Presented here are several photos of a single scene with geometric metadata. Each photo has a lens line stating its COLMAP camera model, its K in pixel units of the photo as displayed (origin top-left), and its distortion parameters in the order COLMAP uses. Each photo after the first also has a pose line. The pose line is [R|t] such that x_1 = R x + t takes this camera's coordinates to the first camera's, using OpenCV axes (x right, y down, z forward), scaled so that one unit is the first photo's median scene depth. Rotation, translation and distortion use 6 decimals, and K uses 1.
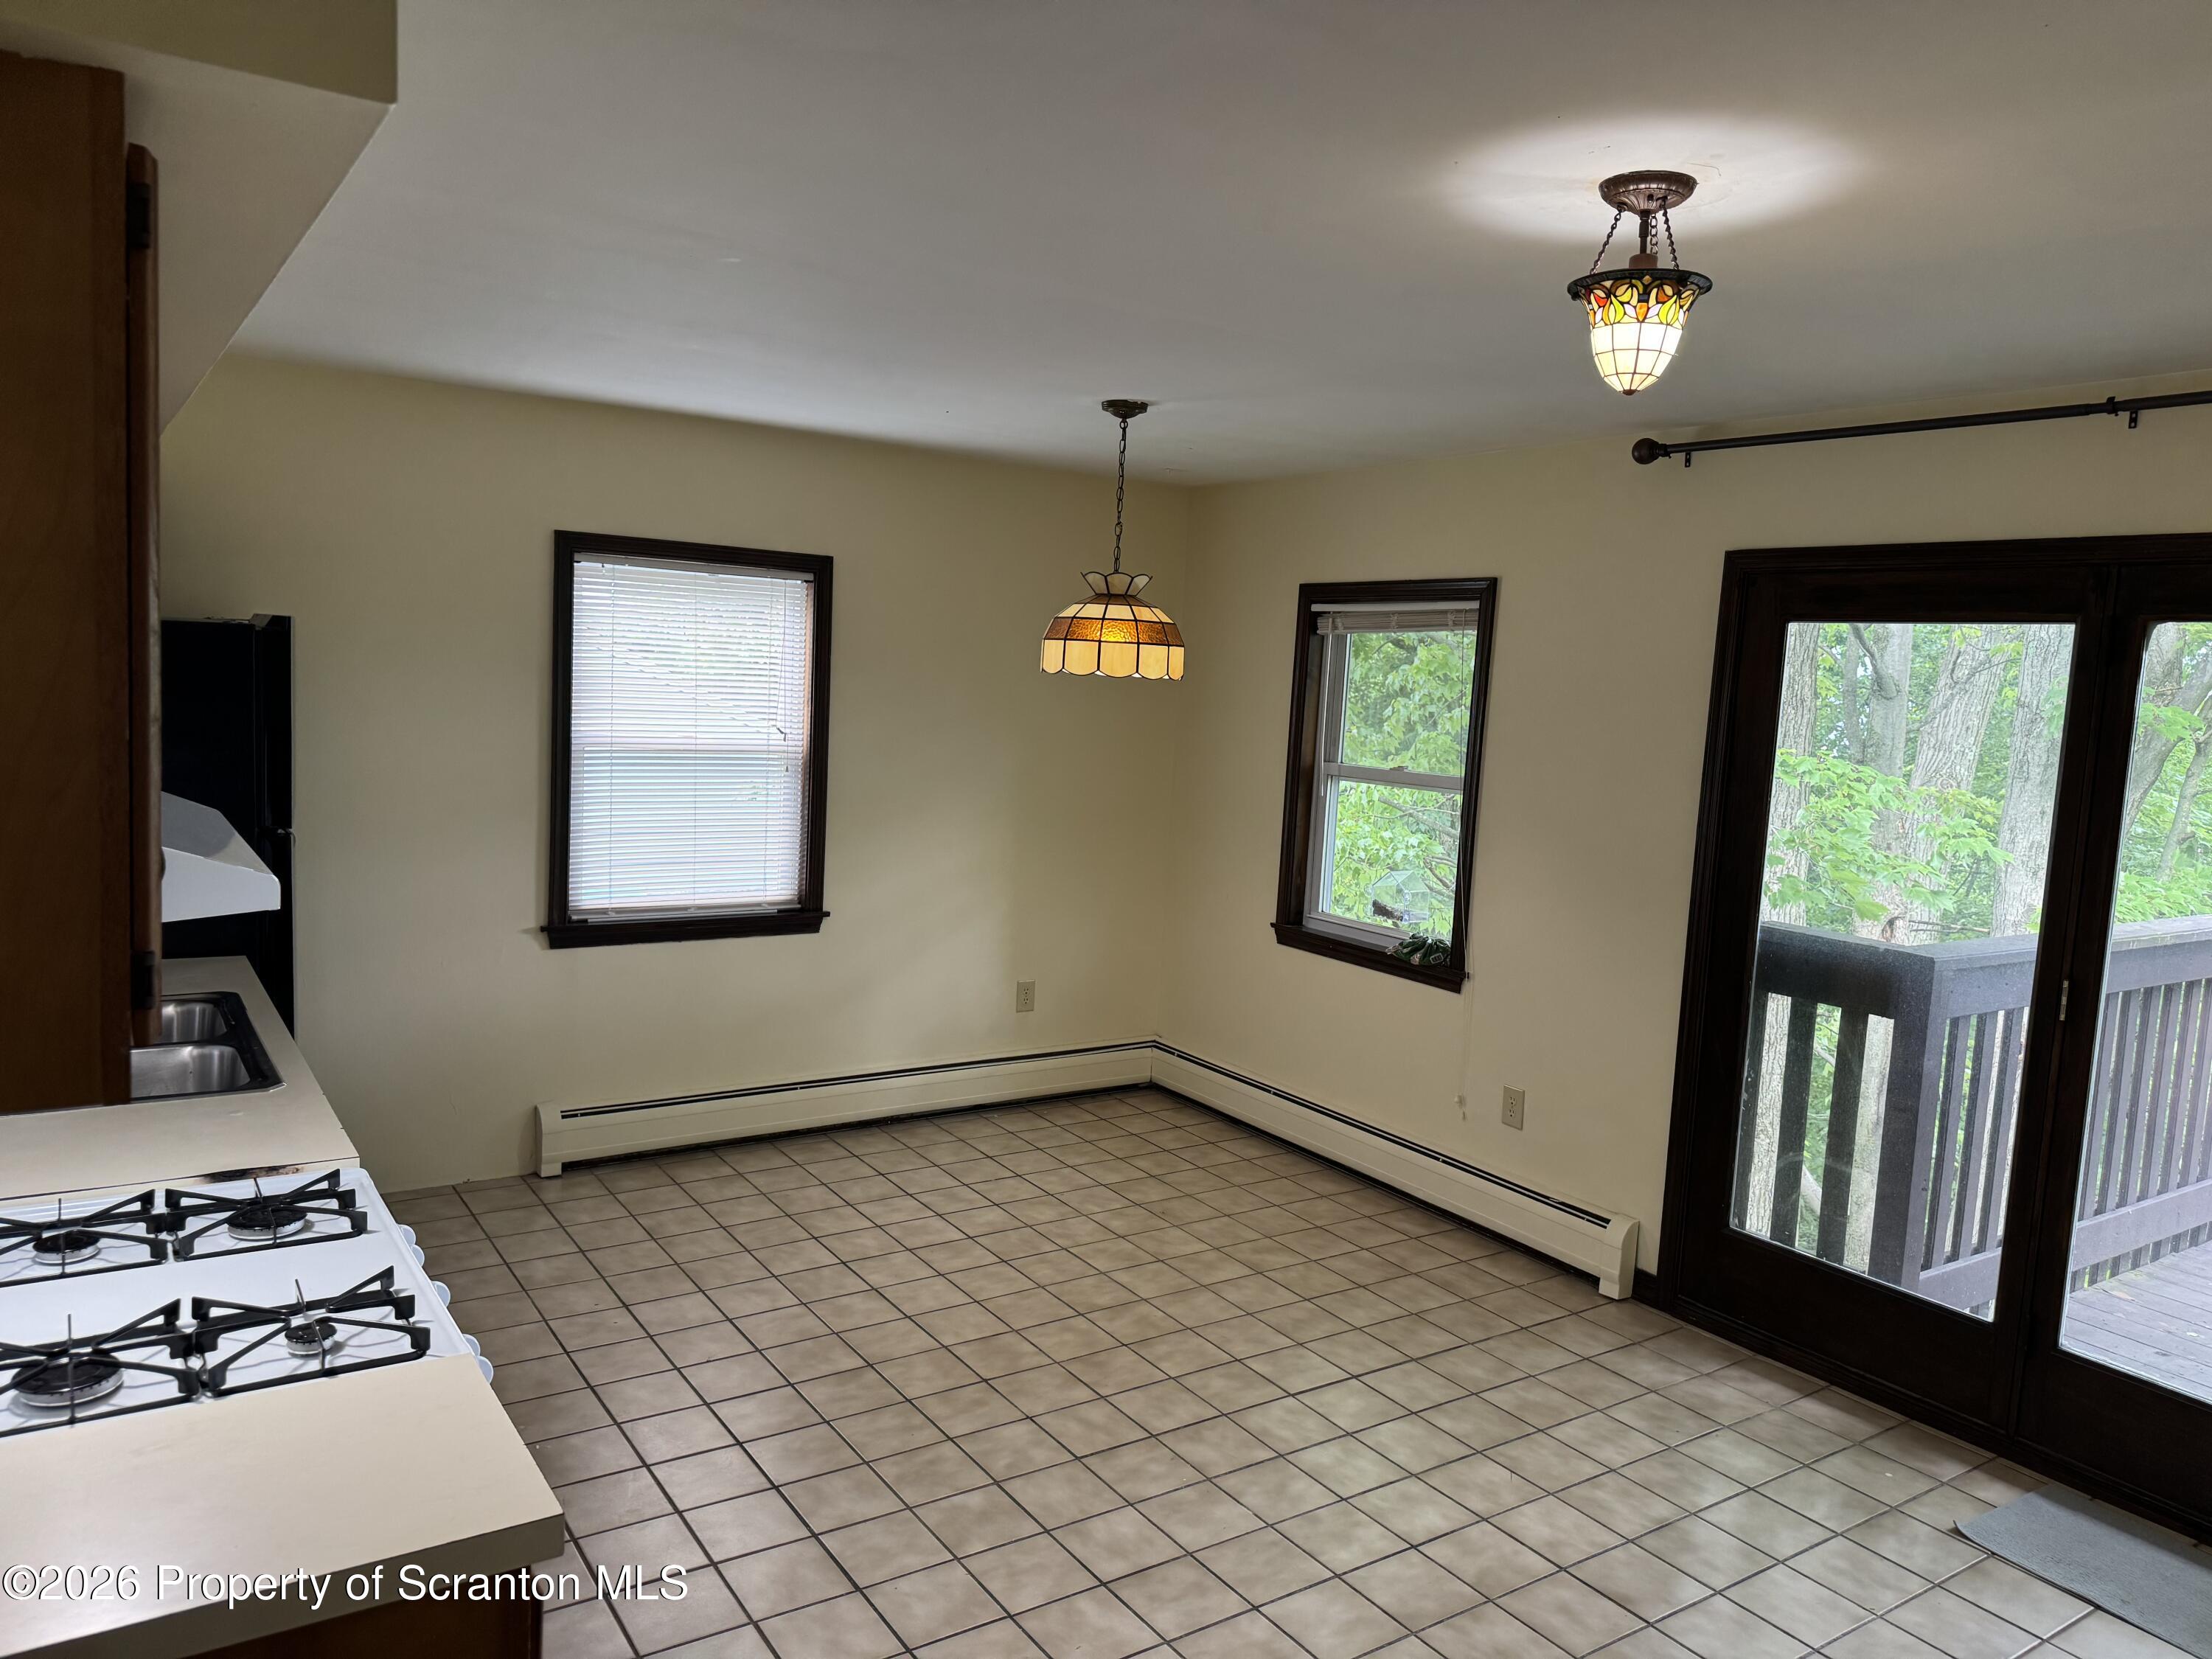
lens RADIAL K [[1551.8, 0, 1115.6], [0, 1551.8, 834.4], [0, 0, 1]] dist [0.083997, -0.134184]
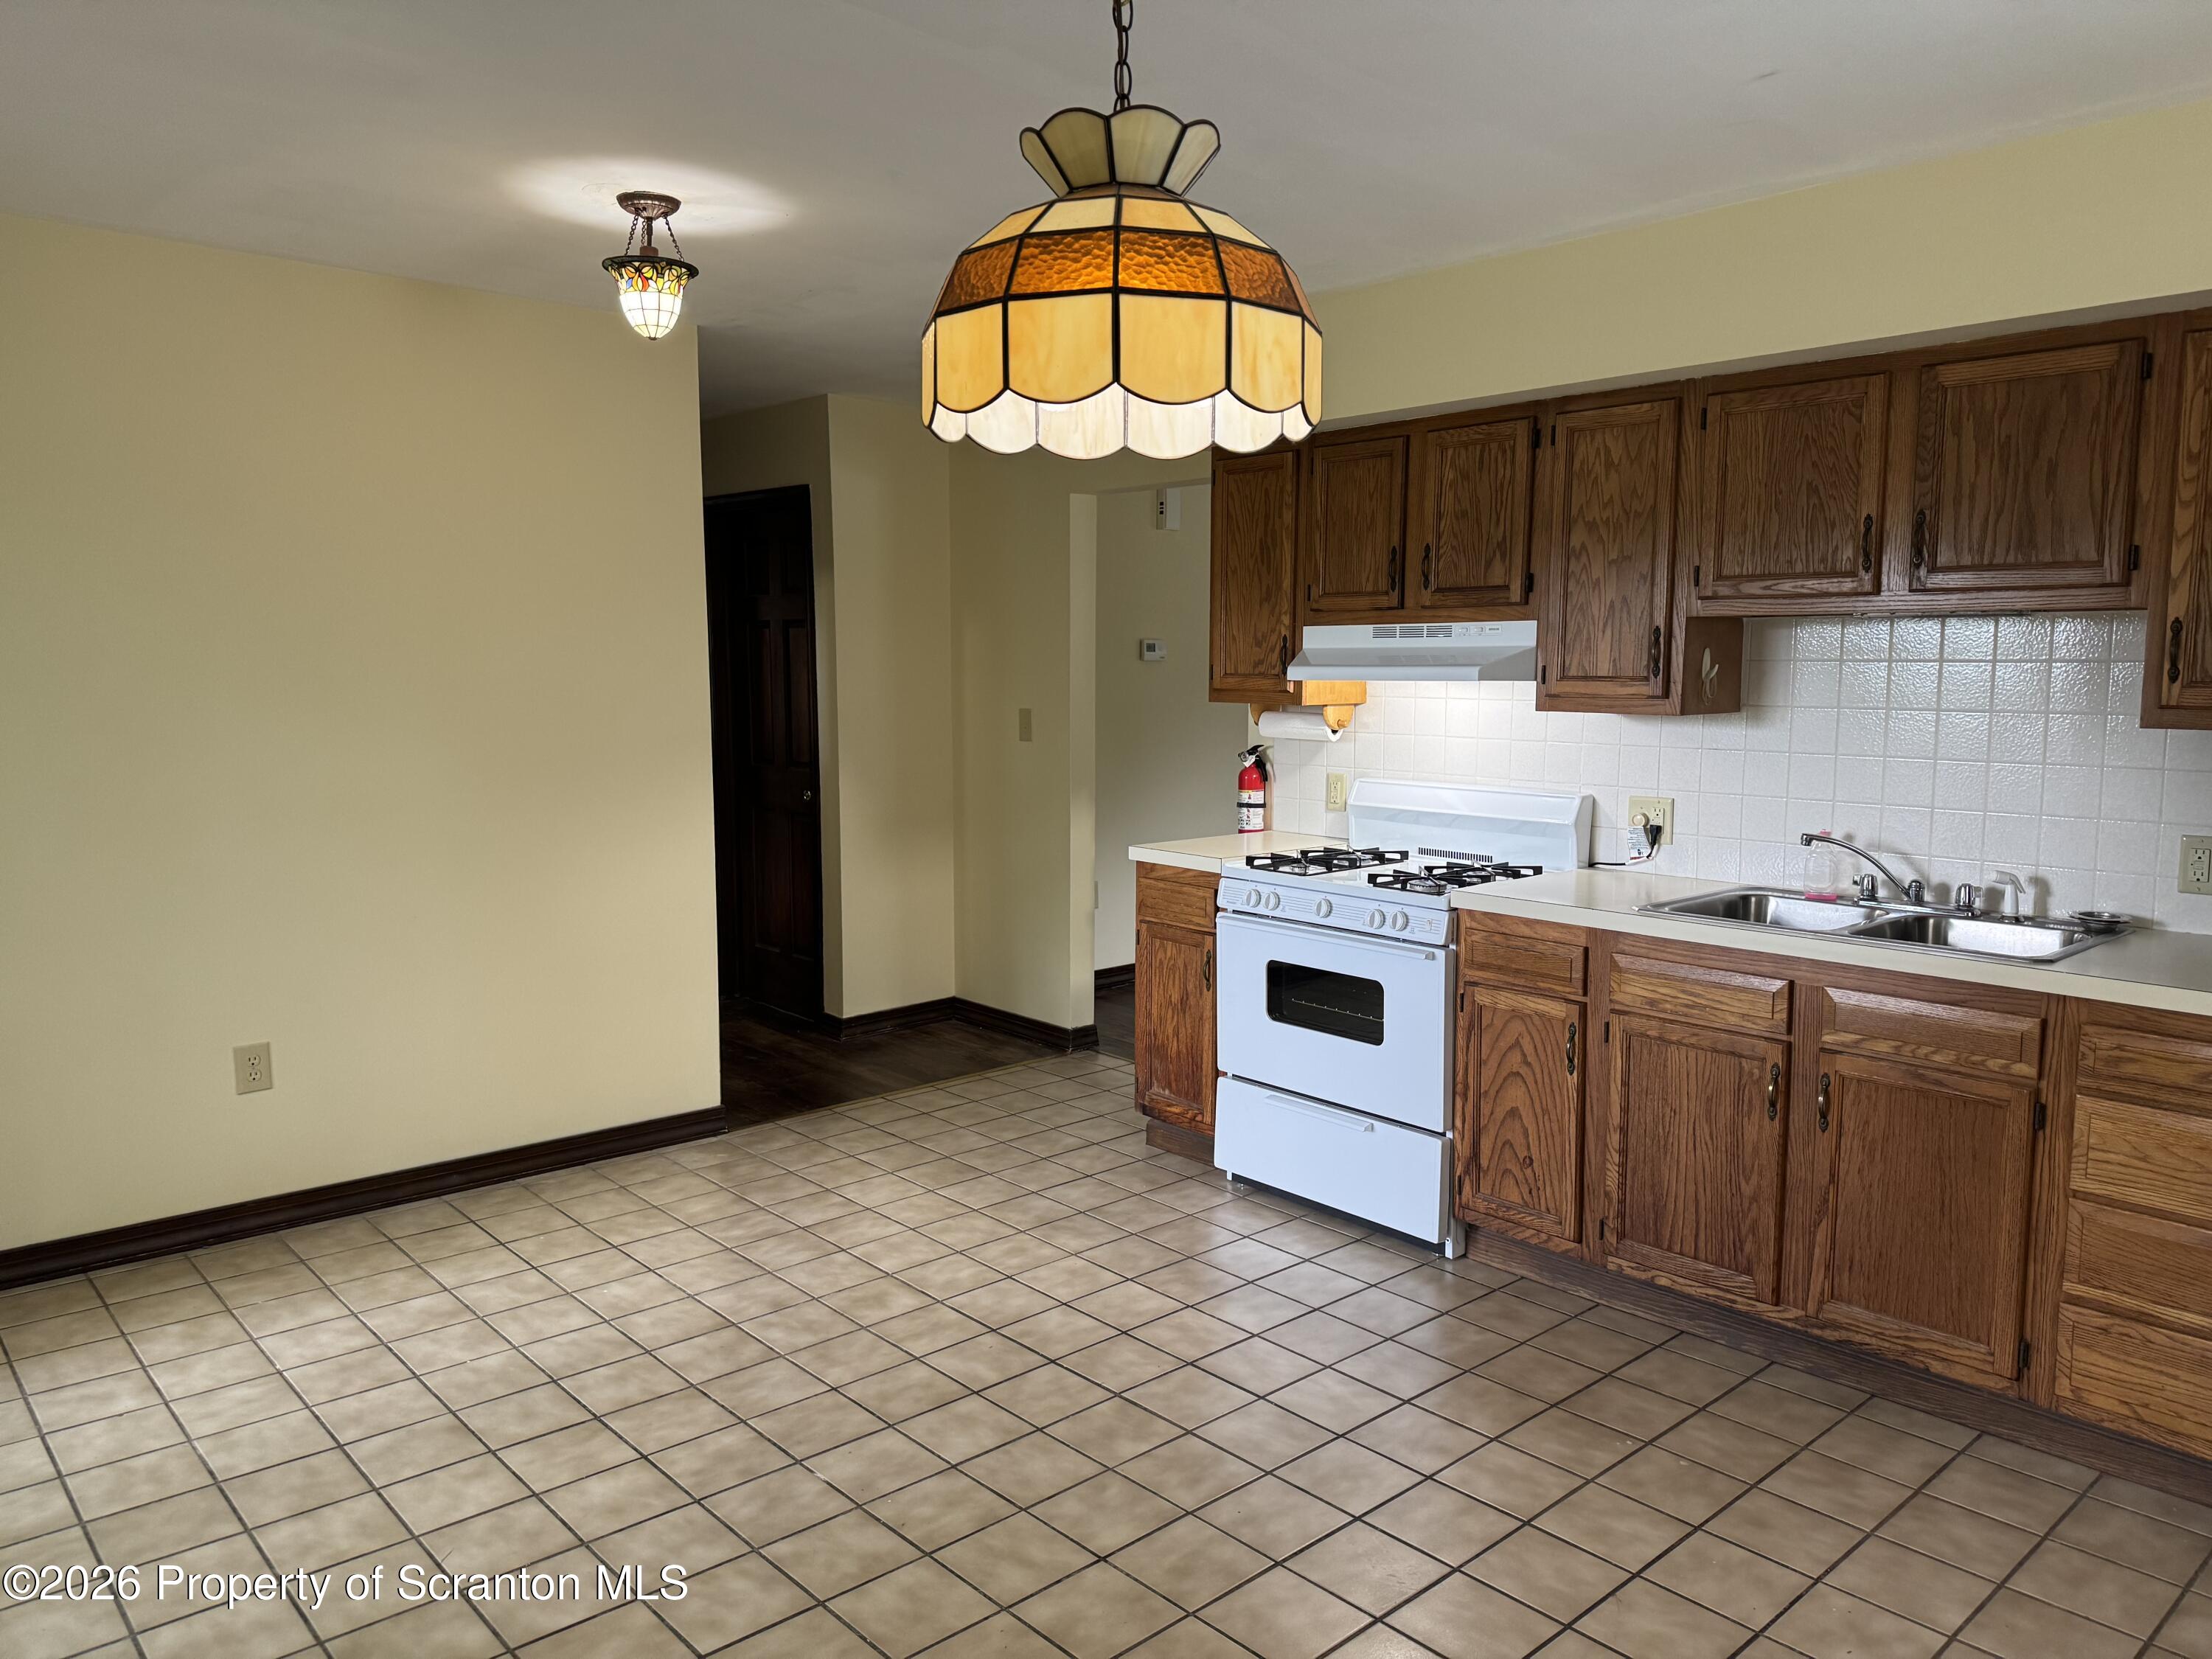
lens RADIAL K [[1518.9, 0, 1120.0], [0, 1518.9, 842.8], [0, 0, 1]] dist [0.098283, -0.121363]
pose [[-0.987690, -0.038078, -0.151718, 0.047249], [-0.070644, 0.973955, 0.215455, -0.083196], [0.139563, 0.223521, -0.964656, 1.339834]]
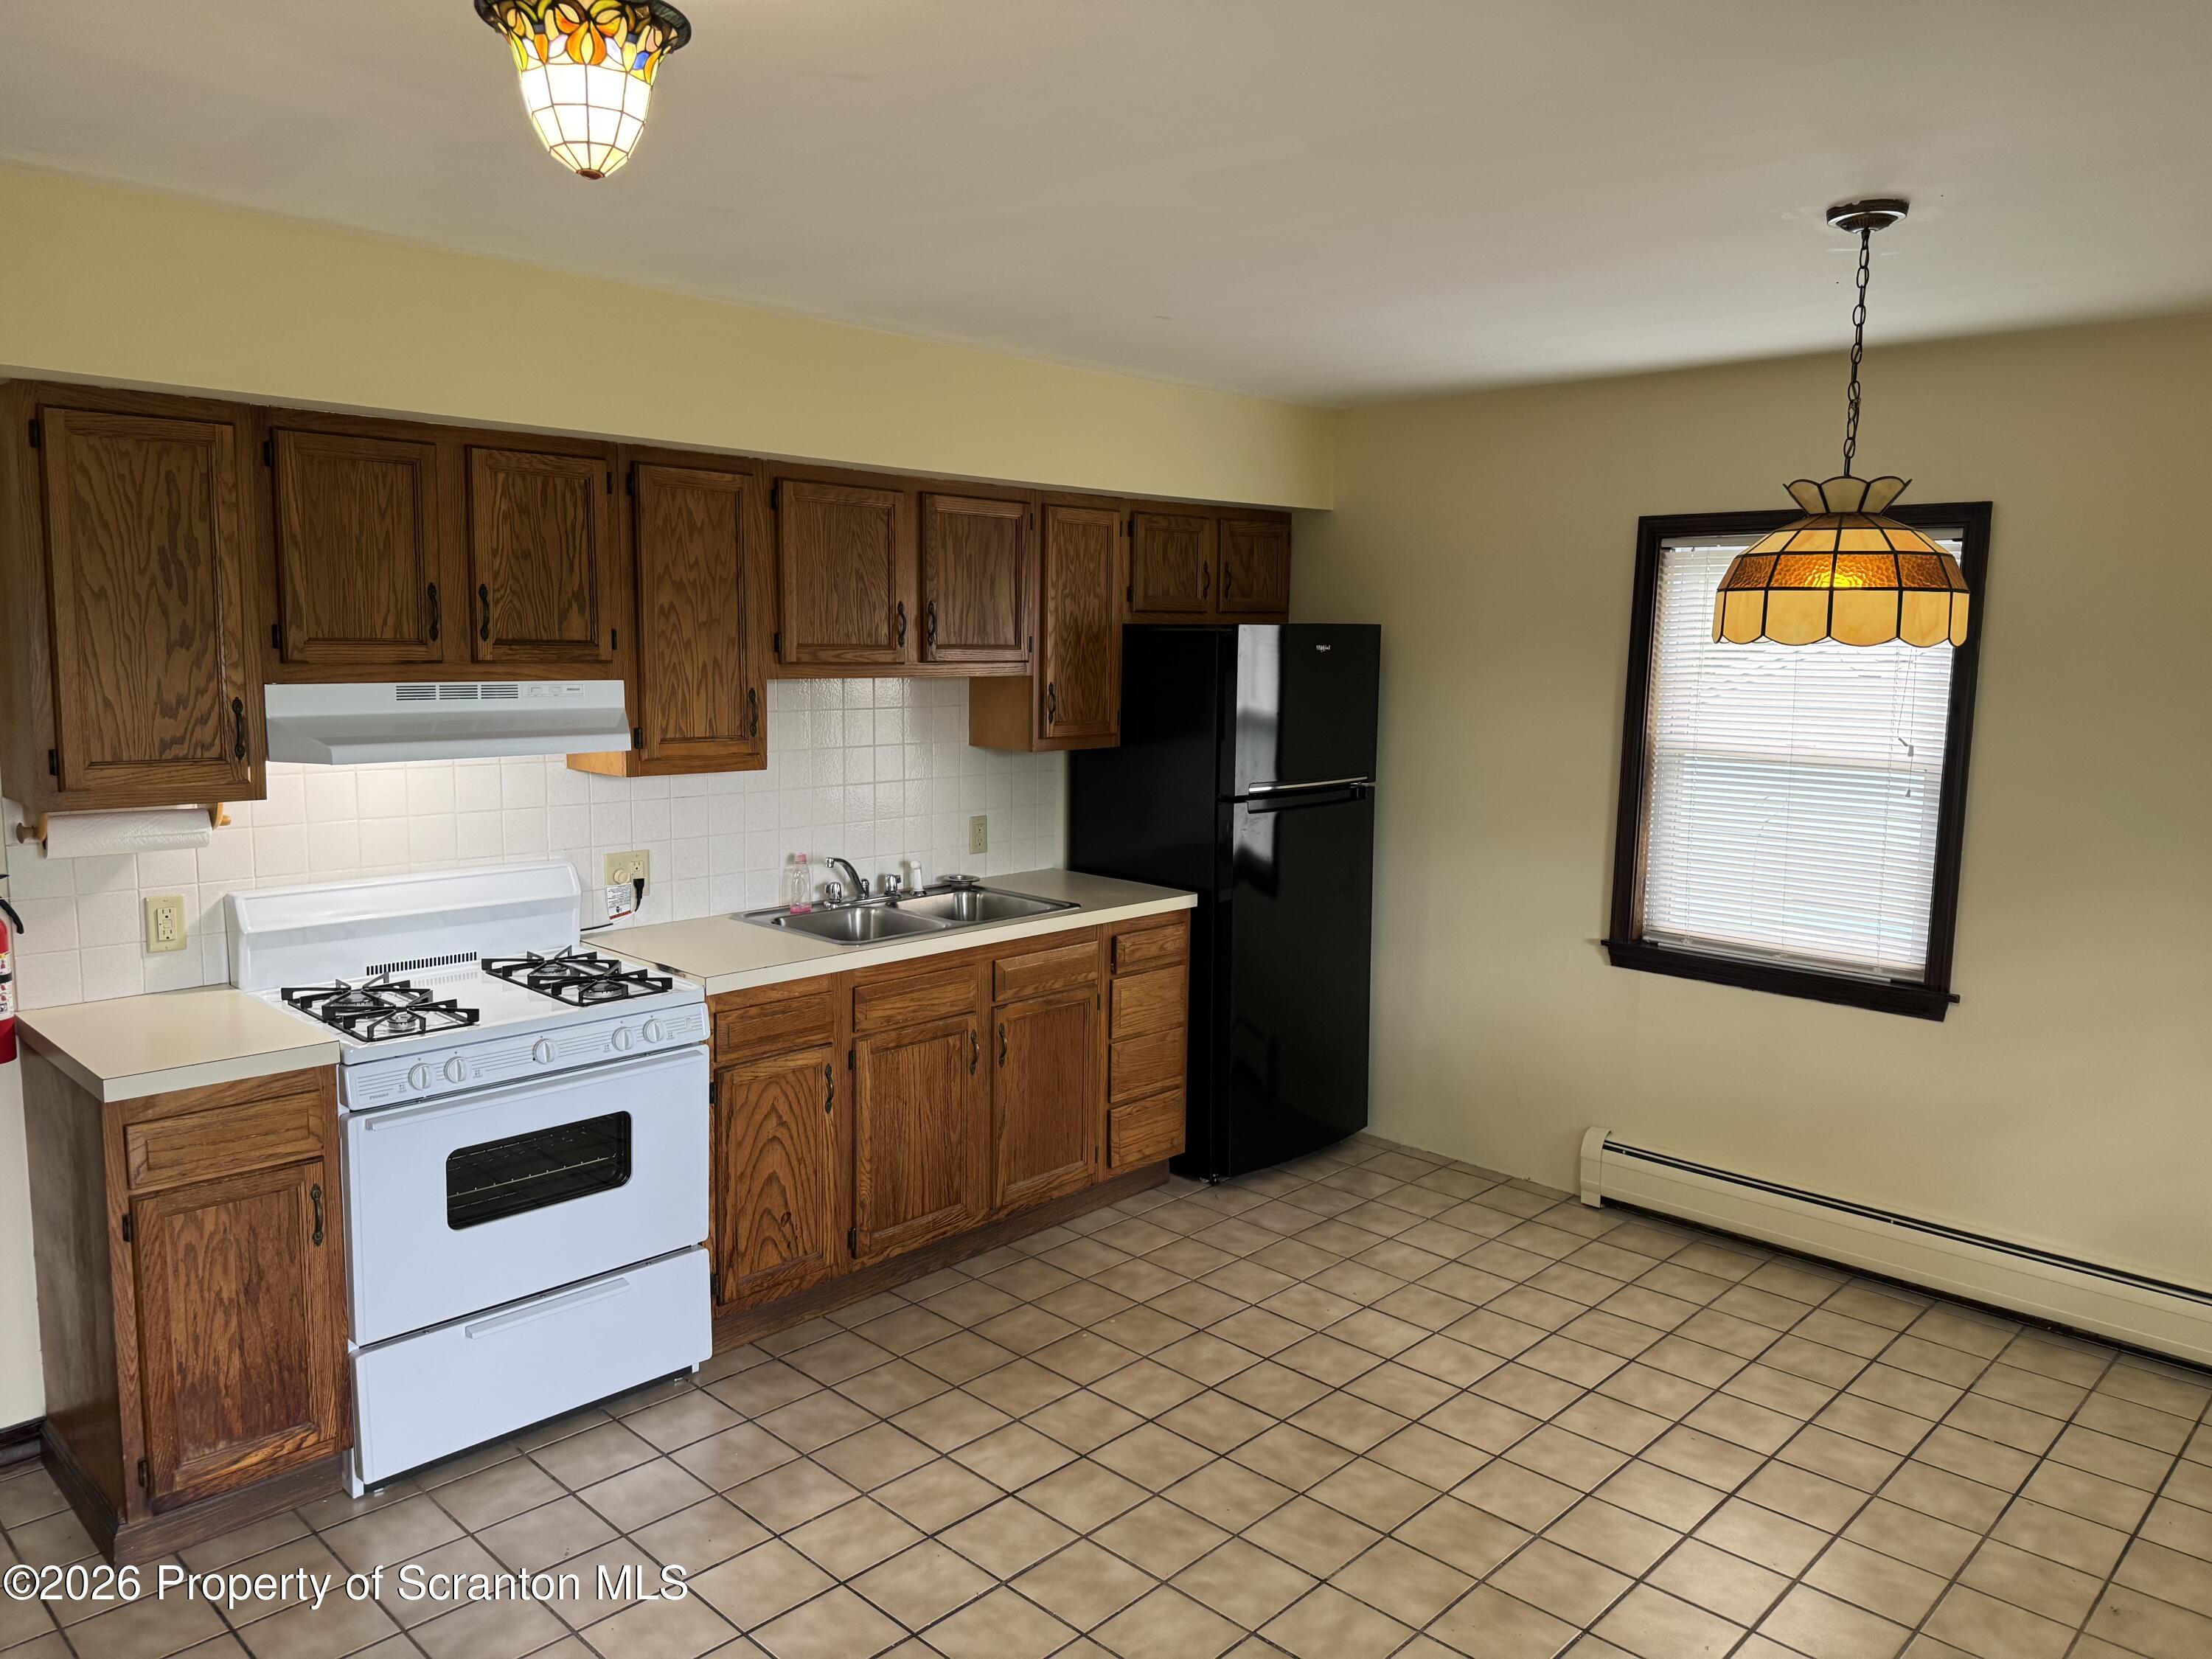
lens RADIAL K [[1550.5, 0, 1106.0], [0, 1550.5, 829.5], [0, 0, 1]] dist [0.080085, -0.086198]
pose [[0.204804, 0.076892, -0.975778, 0.554683], [-0.109624, 0.992439, 0.055196, -0.029900], [0.972645, 0.095665, 0.211685, 0.574131]]
